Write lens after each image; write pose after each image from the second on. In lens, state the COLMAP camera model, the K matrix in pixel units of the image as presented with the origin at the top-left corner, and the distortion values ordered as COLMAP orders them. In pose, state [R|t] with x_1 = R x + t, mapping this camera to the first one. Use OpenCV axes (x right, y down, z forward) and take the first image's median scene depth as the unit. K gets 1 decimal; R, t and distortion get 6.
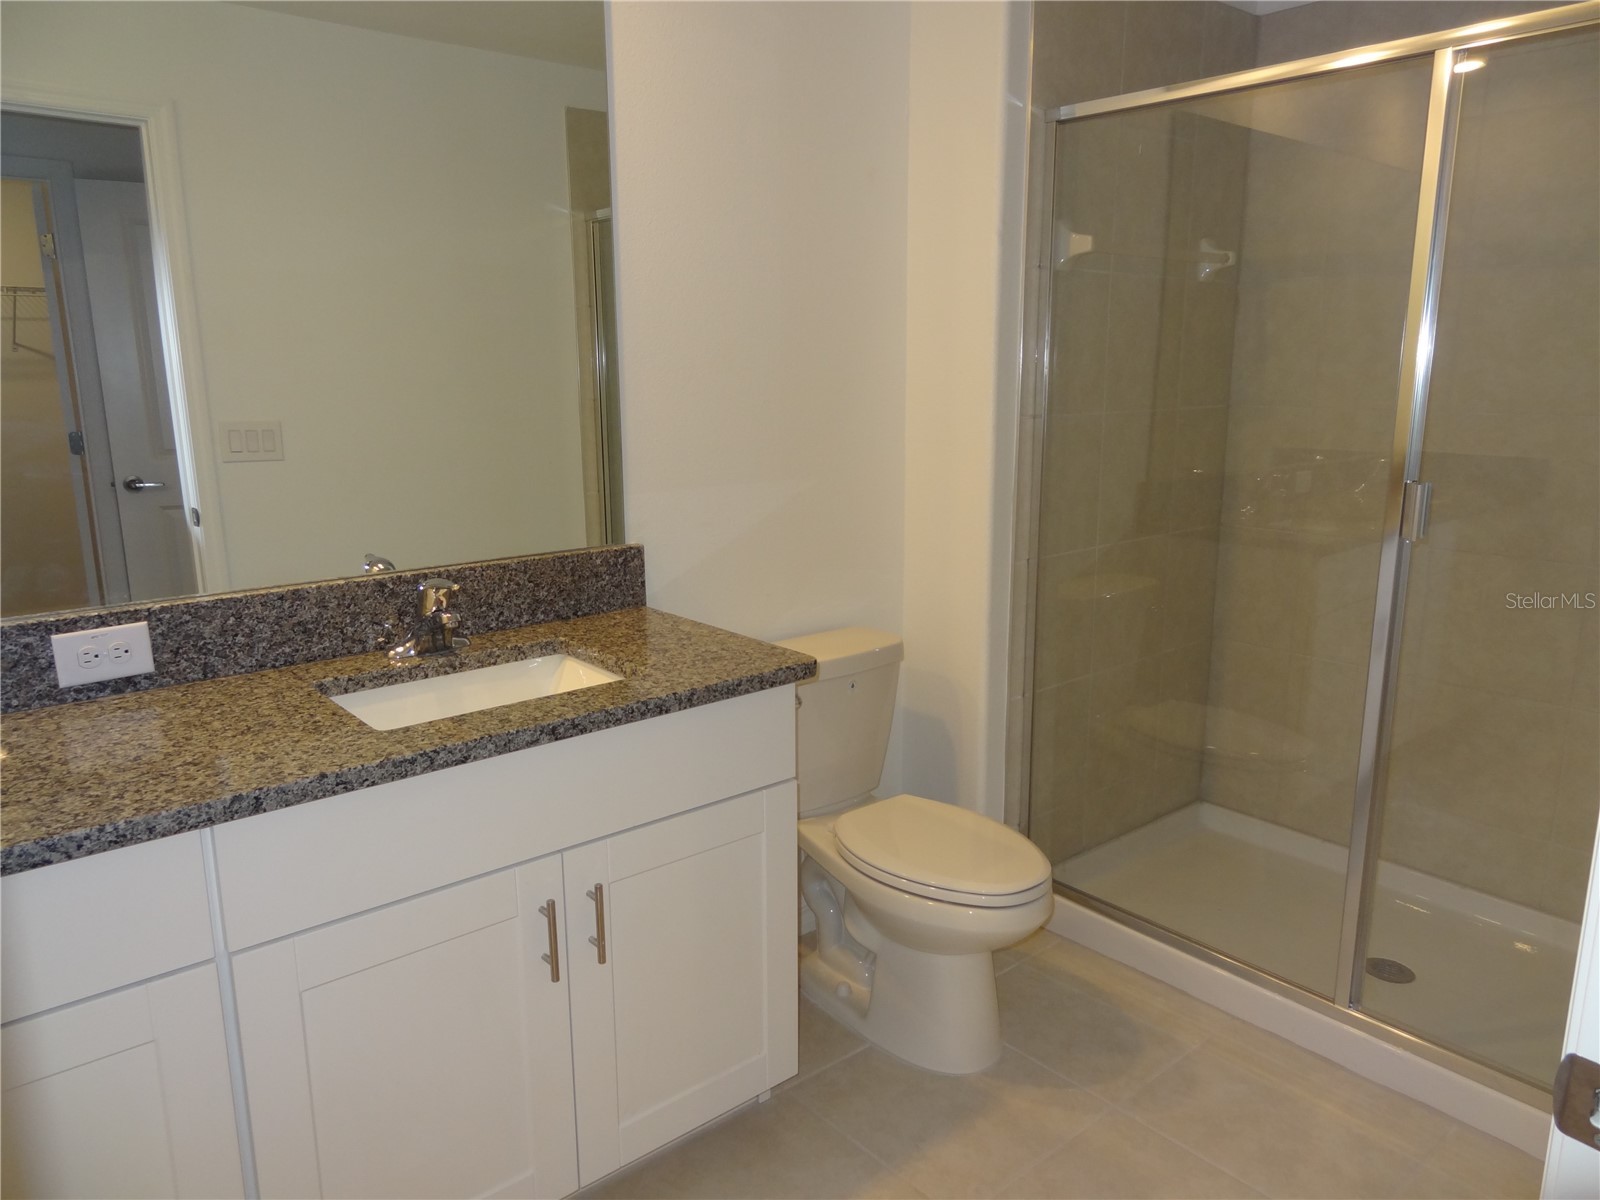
lens RADIAL K [[1119.0, 0, 797.4], [0, 1119.0, 606.9], [0, 0, 1]] dist [-0.001462, 0.009455]
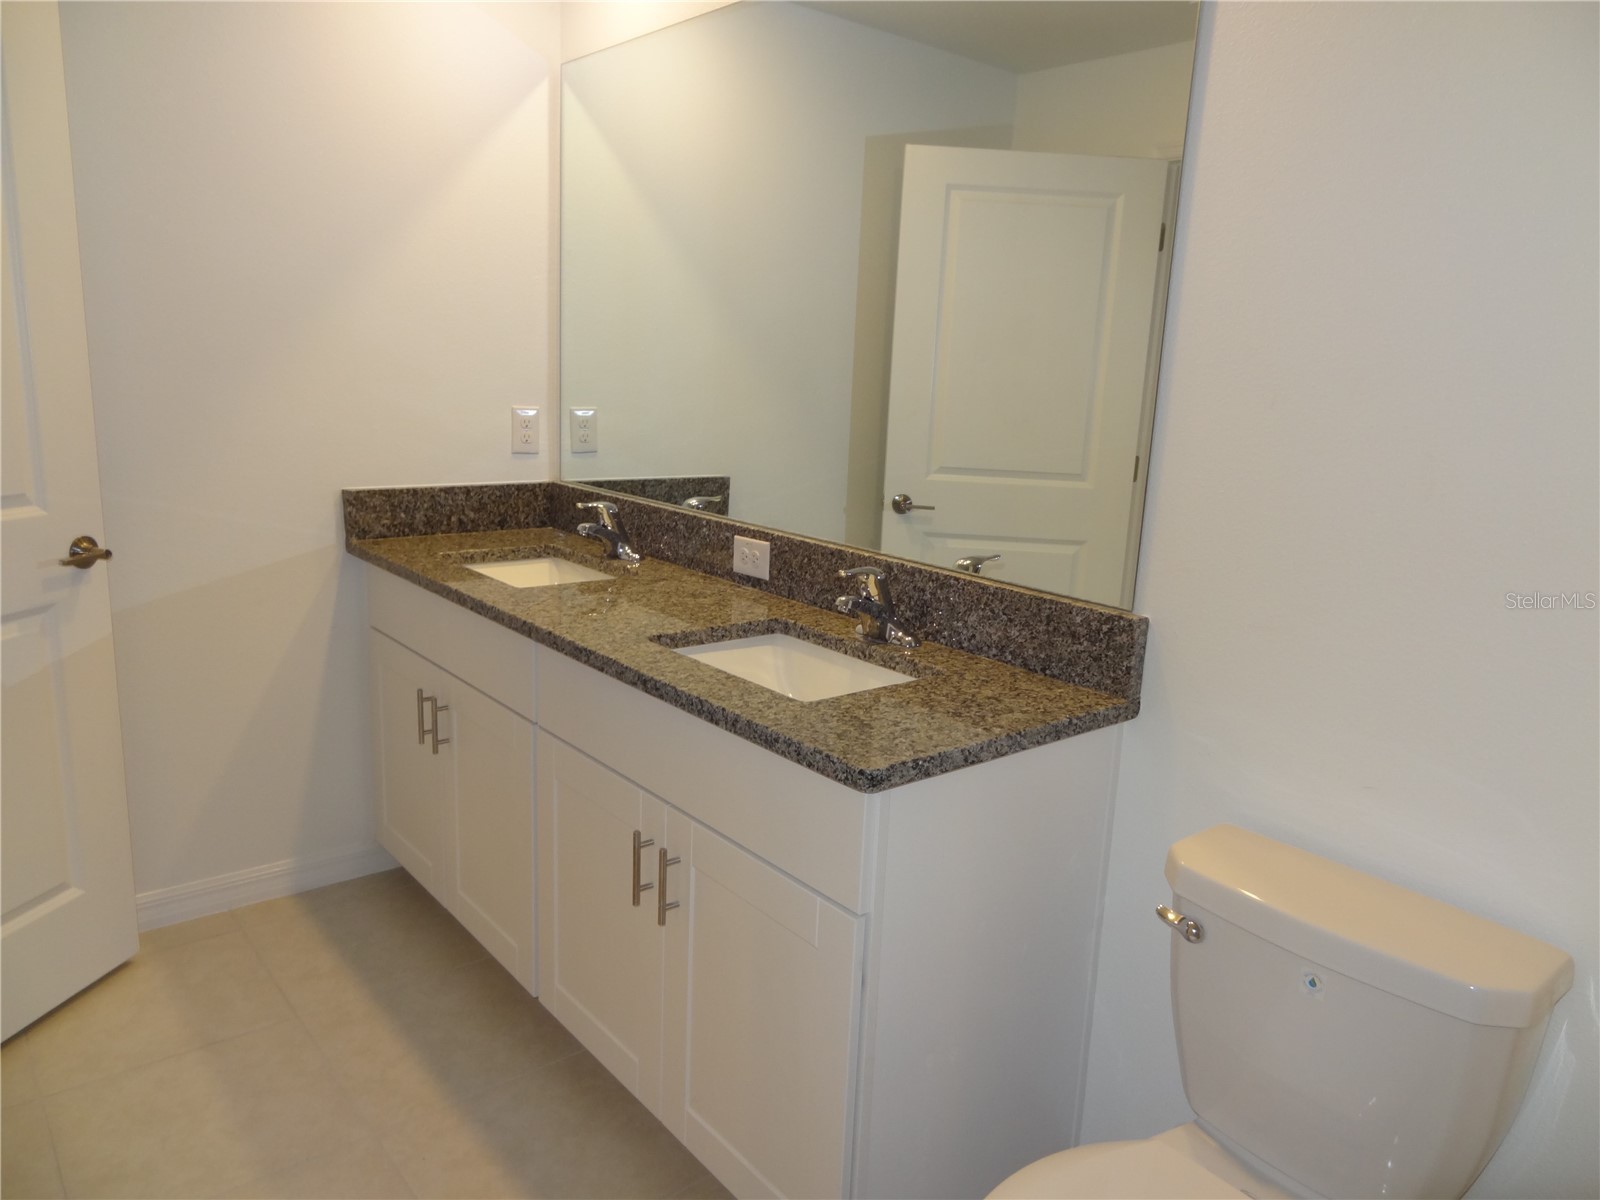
lens RADIAL K [[1119.0, 0, 803.8], [0, 1119.0, 591.9], [0, 0, 1]] dist [-0.001462, 0.009455]
pose [[-0.012746, 0.205067, -0.978665, 0.631240], [-0.259545, 0.944520, 0.201292, -0.177275], [0.965647, 0.256573, 0.041185, 0.812739]]
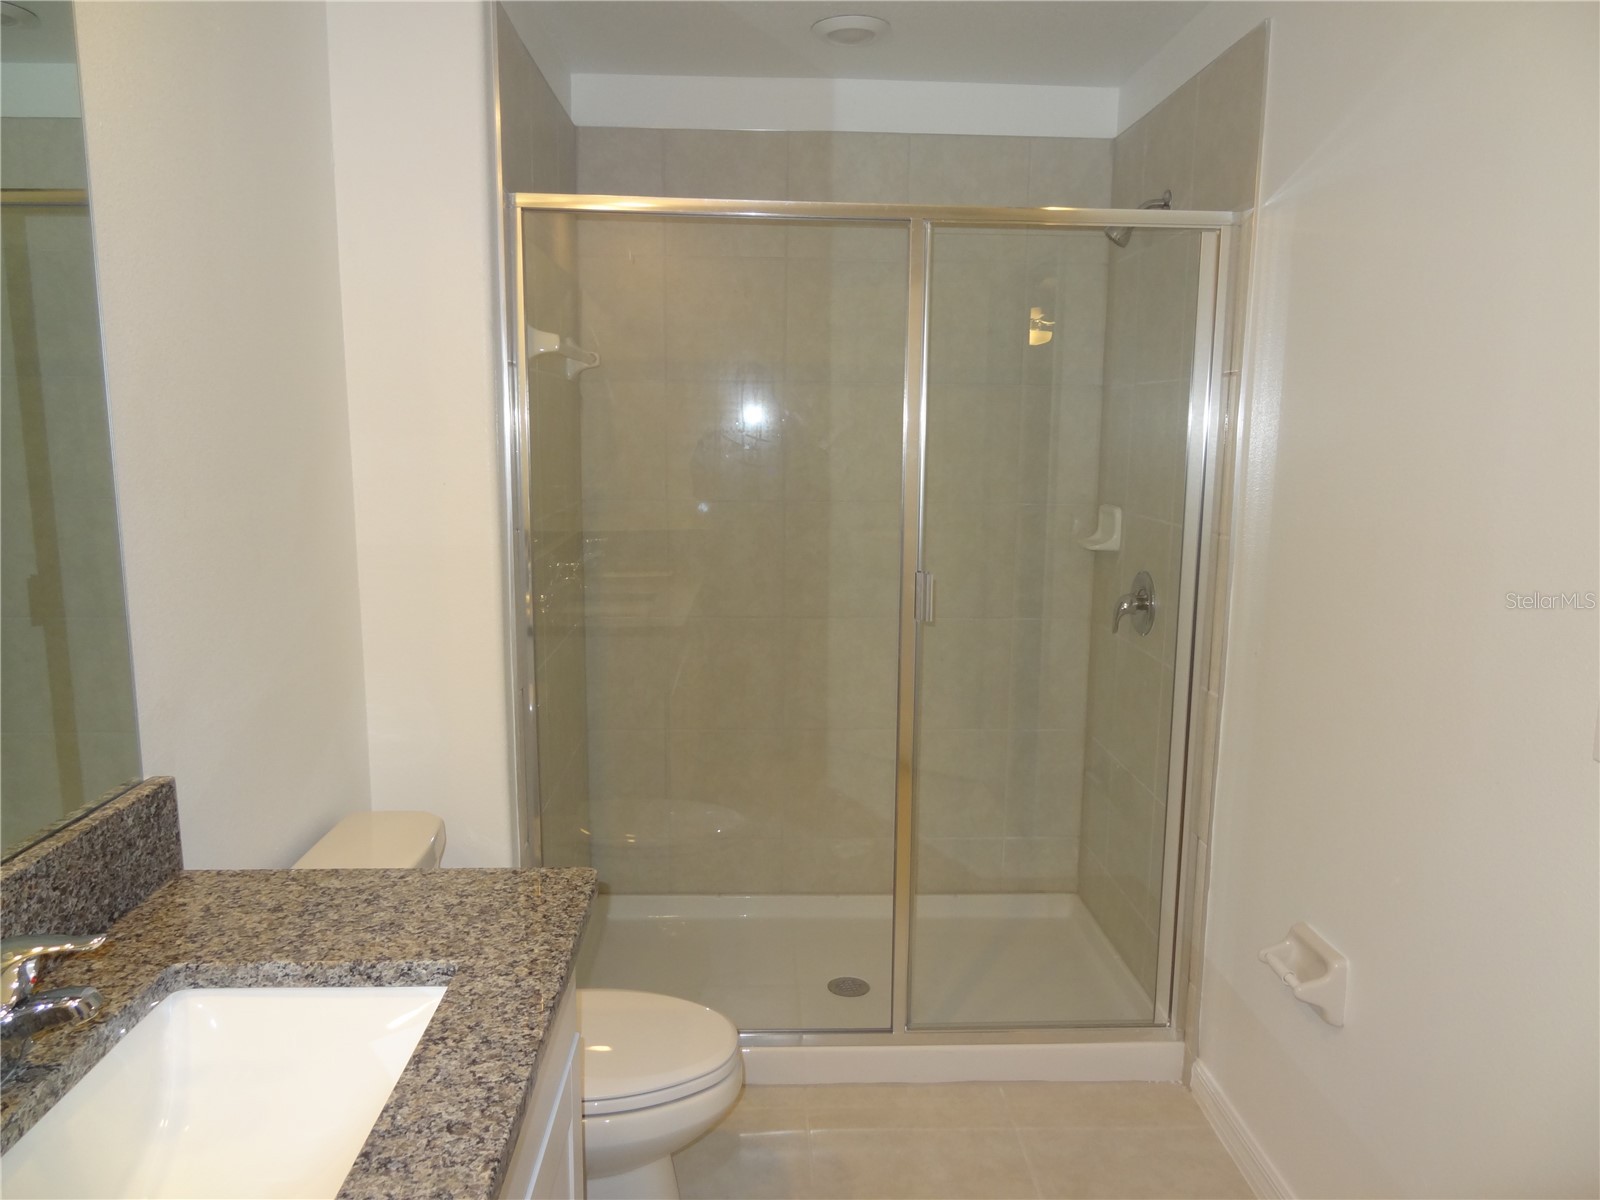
lens RADIAL K [[1119.0, 0, 804.0], [0, 1119.0, 603.8], [0, 0, 1]] dist [-0.001462, 0.009455]
pose [[0.613722, -0.114472, 0.781180, -0.436715], [0.157569, 0.987287, 0.020882, -0.118127], [-0.773639, 0.110274, 0.623957, 0.339028]]
